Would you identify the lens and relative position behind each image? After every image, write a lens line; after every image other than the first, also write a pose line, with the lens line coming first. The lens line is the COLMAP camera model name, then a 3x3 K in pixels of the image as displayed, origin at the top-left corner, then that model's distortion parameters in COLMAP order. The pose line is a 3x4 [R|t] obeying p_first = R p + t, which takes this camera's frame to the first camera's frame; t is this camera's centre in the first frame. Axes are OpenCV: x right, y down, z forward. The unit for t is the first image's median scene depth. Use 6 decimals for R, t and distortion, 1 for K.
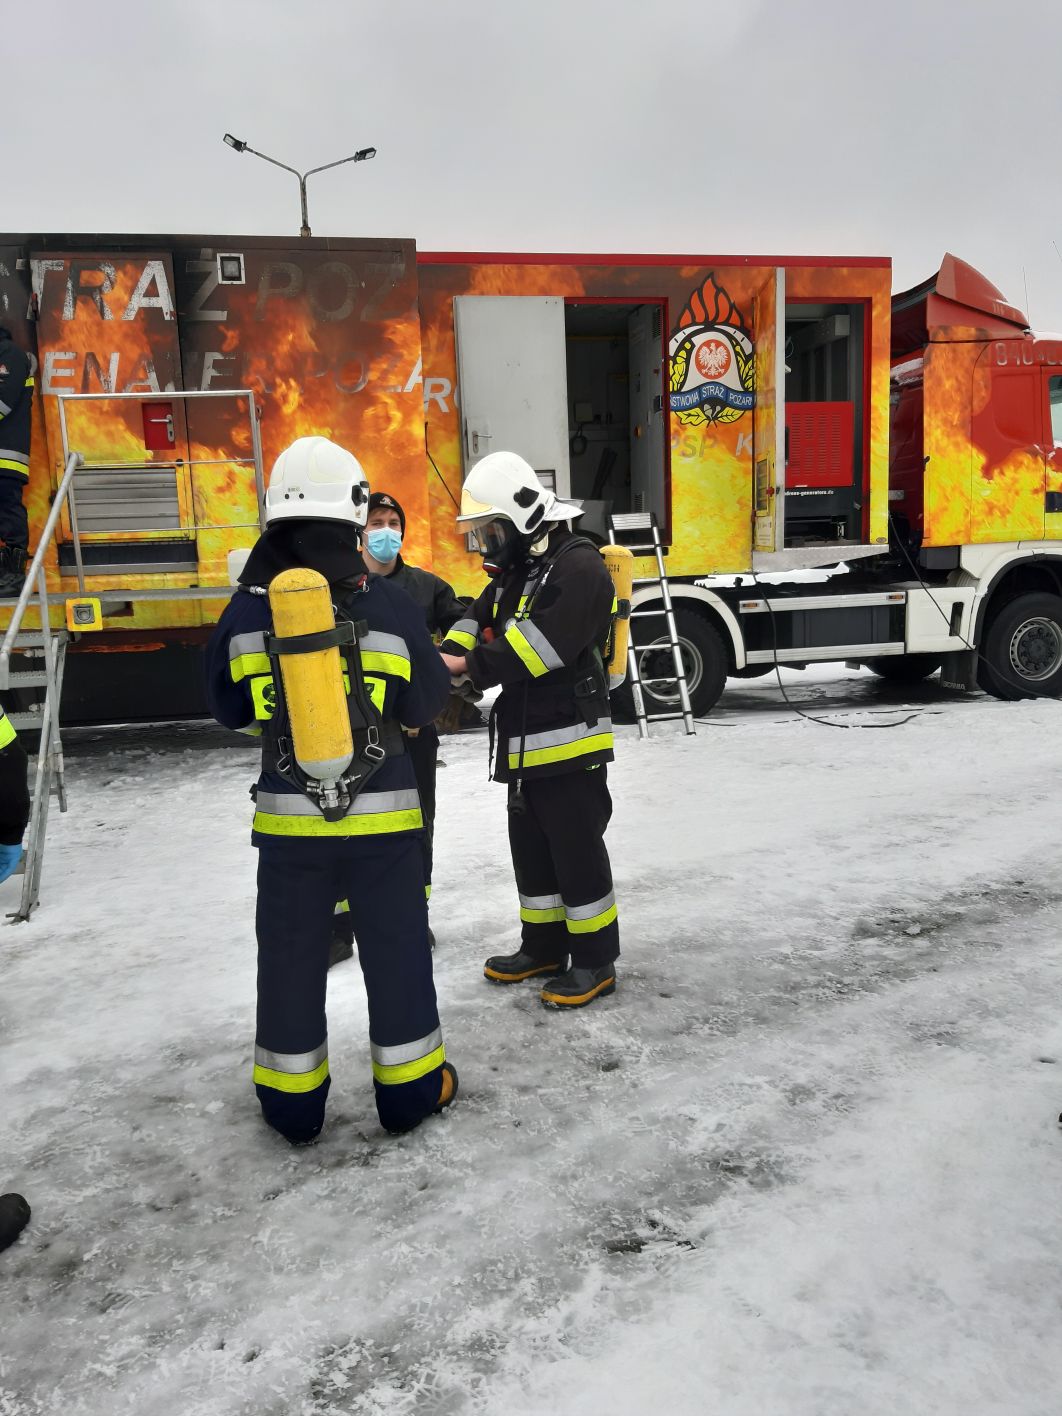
lens RADIAL K [[1138.1, 0, 530.5], [0, 1138.1, 706.2], [0, 0, 1]] dist [0.081517, -0.103778]
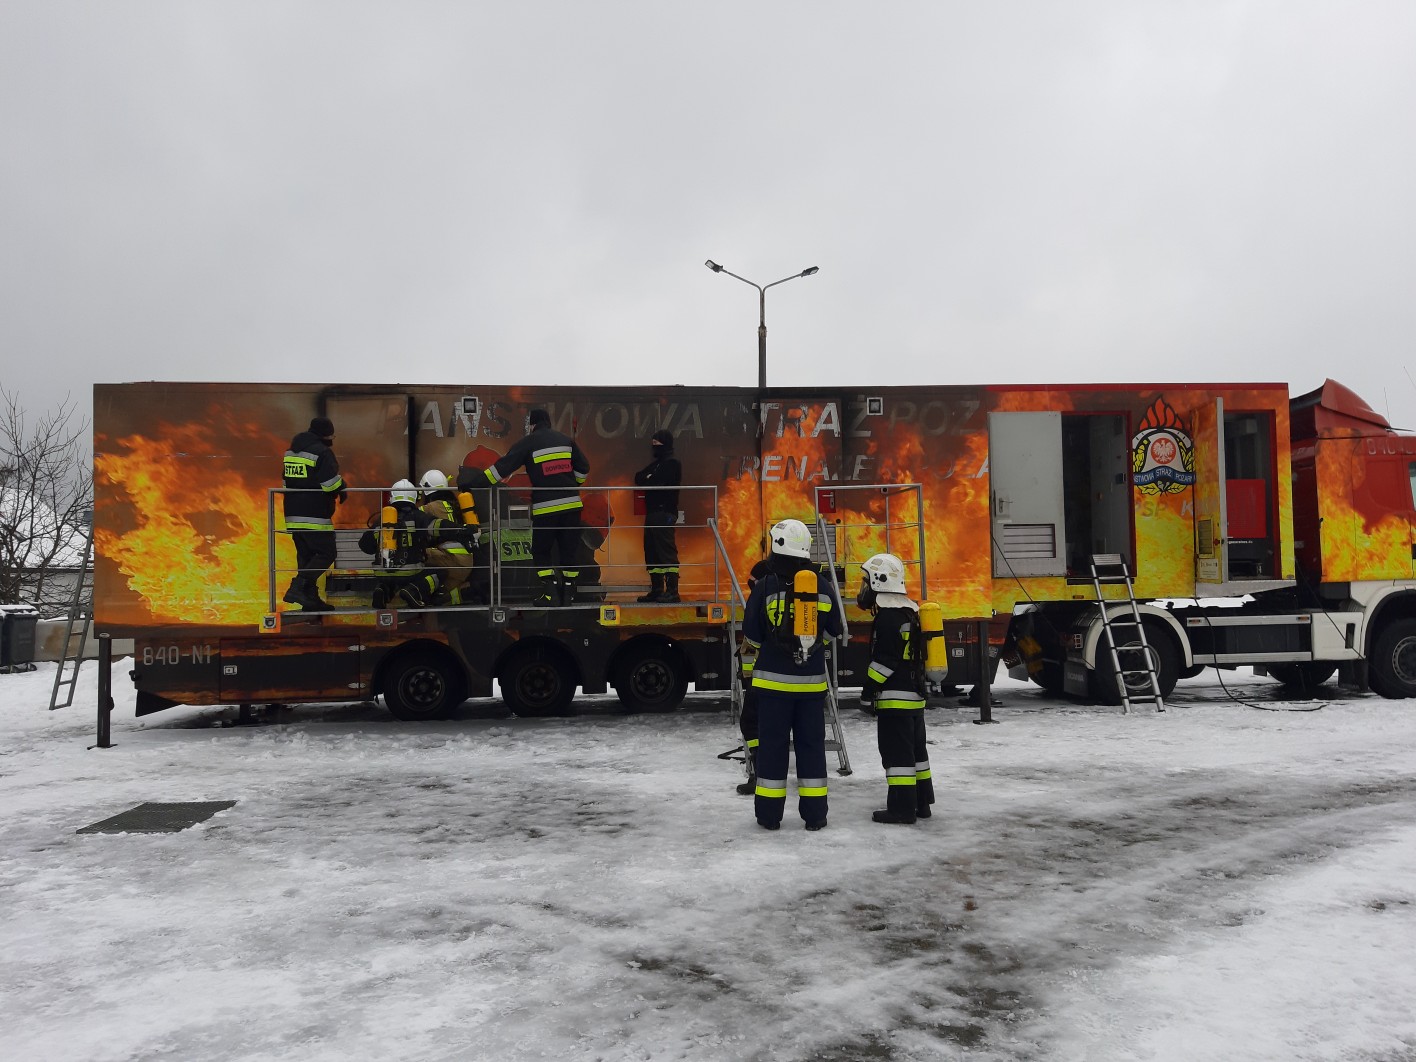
lens RADIAL K [[1138.1, 0, 694.4], [0, 1138.1, 528.2], [0, 0, 1]] dist [0.081517, -0.103778]
pose [[0.993576, 0.014225, -0.112270, -0.265399], [-0.033350, 0.984817, -0.170361, 0.061476], [0.108142, 0.173011, 0.978965, -0.471960]]
